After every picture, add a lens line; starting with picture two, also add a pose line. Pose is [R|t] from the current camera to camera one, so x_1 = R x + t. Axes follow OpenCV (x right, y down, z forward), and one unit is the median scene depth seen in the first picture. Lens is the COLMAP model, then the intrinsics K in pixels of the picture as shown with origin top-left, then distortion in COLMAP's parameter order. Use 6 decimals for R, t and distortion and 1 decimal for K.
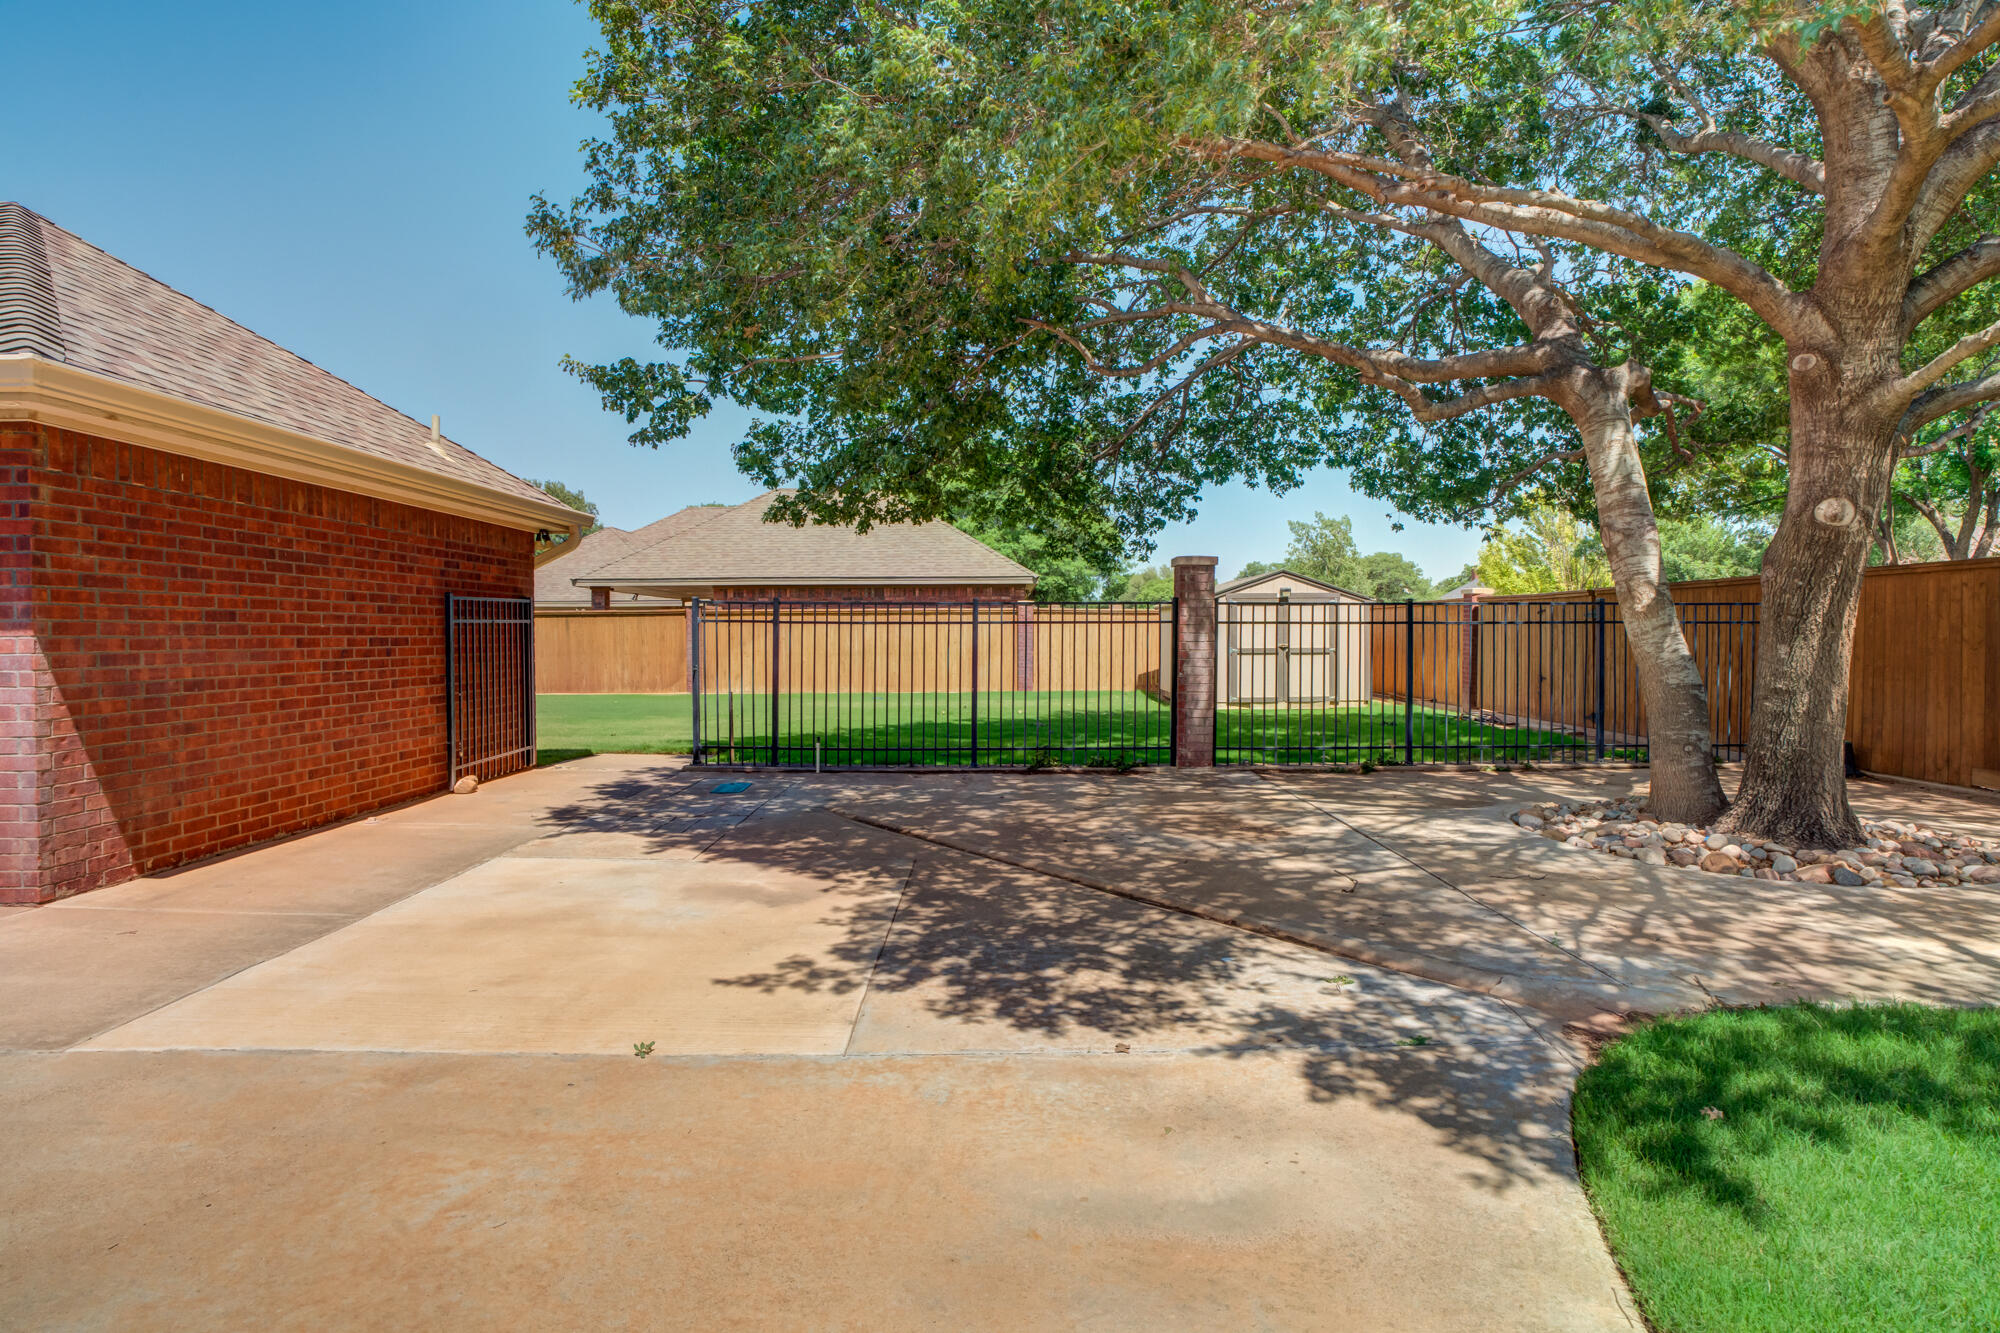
lens RADIAL K [[1021.8, 0, 1006.9], [0, 1021.8, 655.6], [0, 0, 1]] dist [-0.065274, 0.031820]
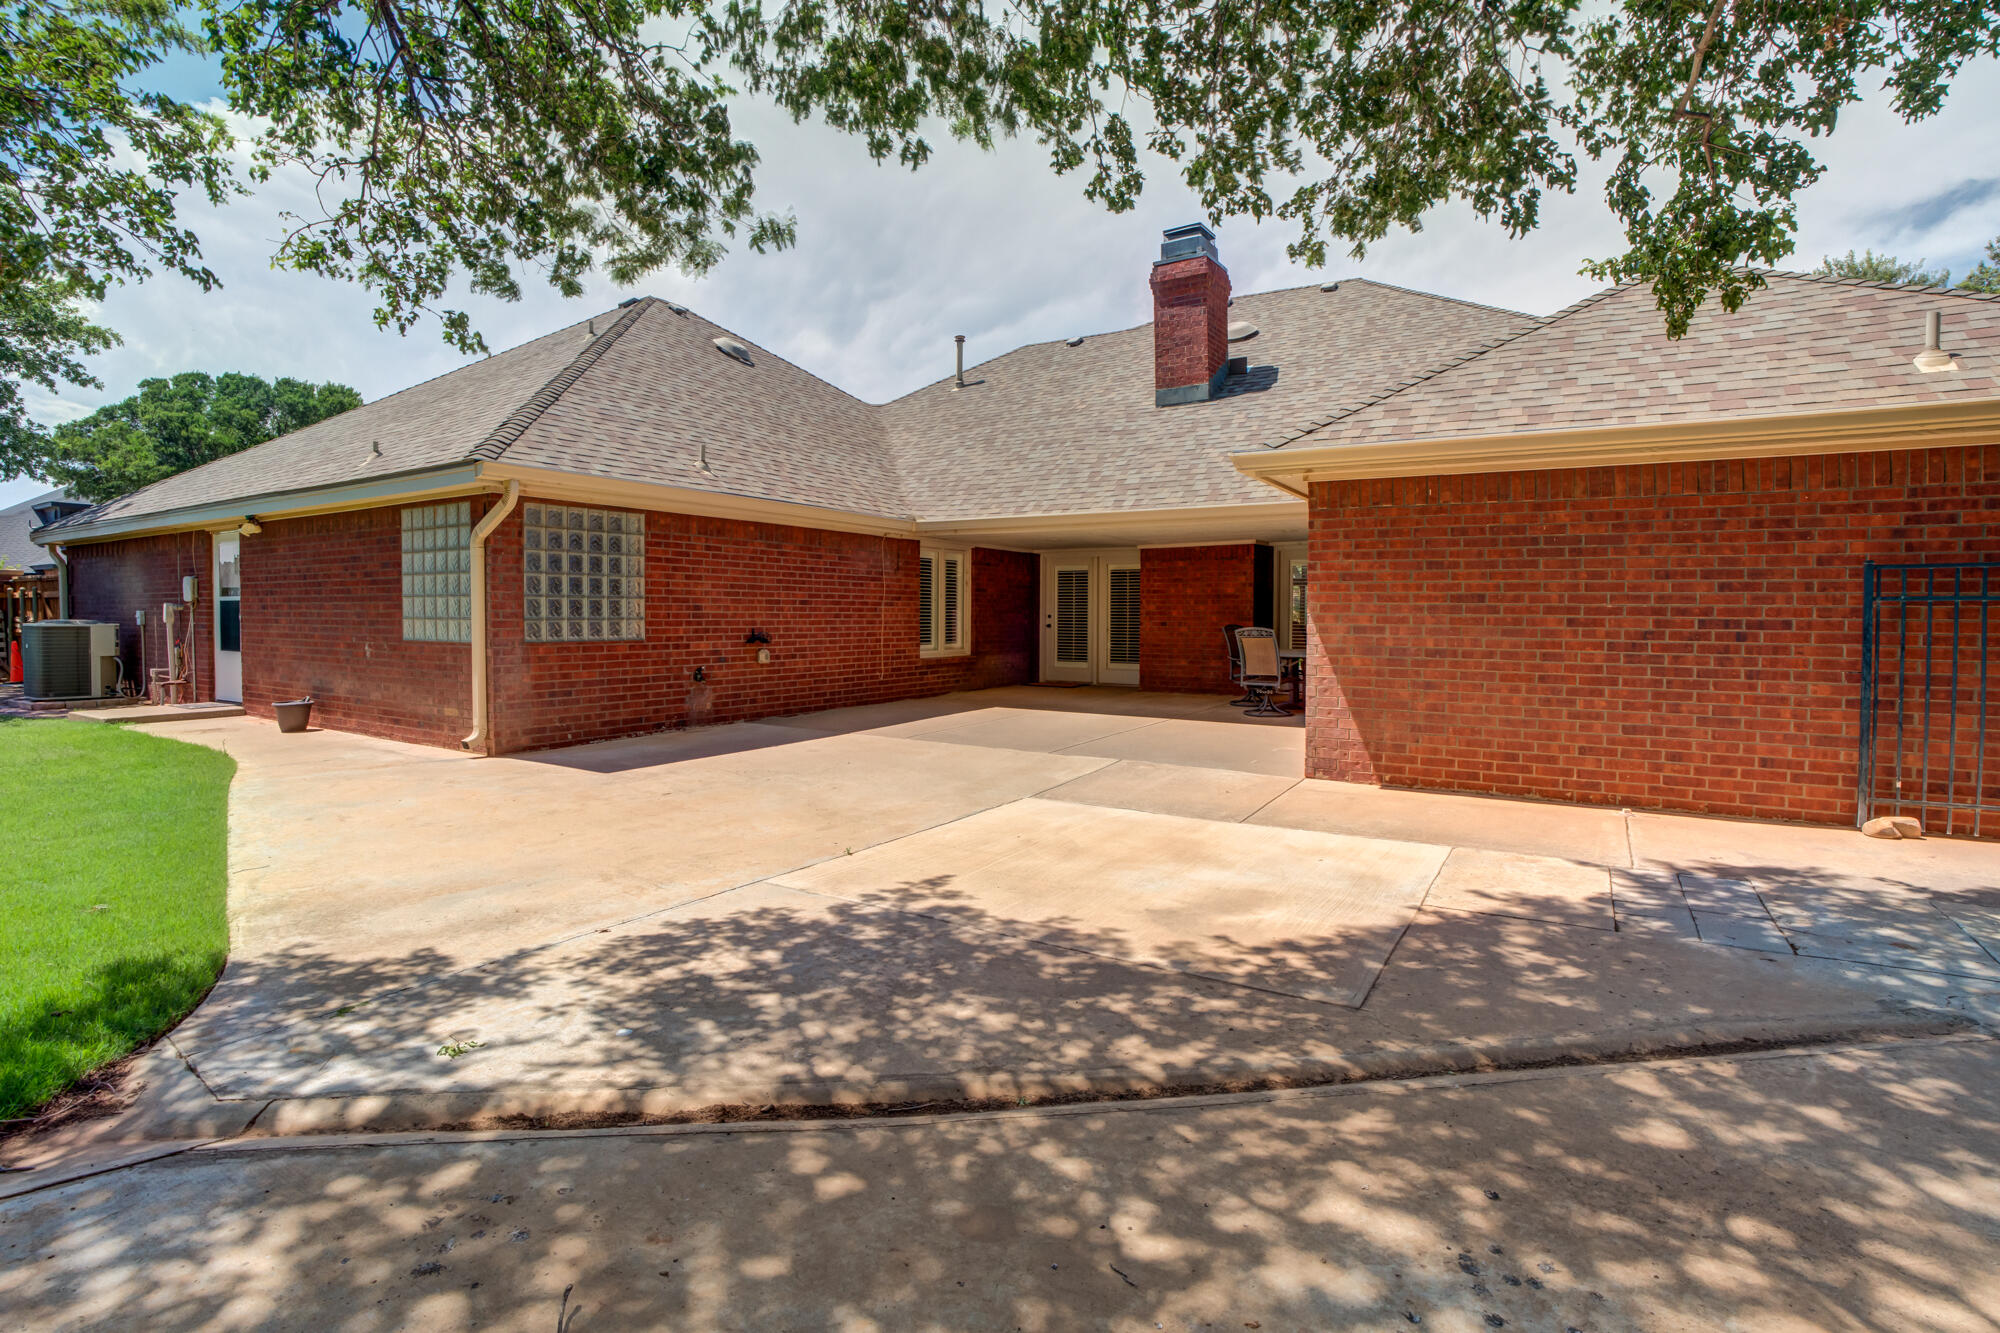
lens RADIAL K [[942.6, 0, 1043.3], [0, 942.6, 633.4], [0, 0, 1]] dist [-0.051192, 0.018141]
pose [[-0.509665, 0.021221, -0.860111, 0.482426], [-0.023090, 0.998998, 0.038330, -0.029940], [0.860063, 0.039396, -0.508664, 1.185304]]
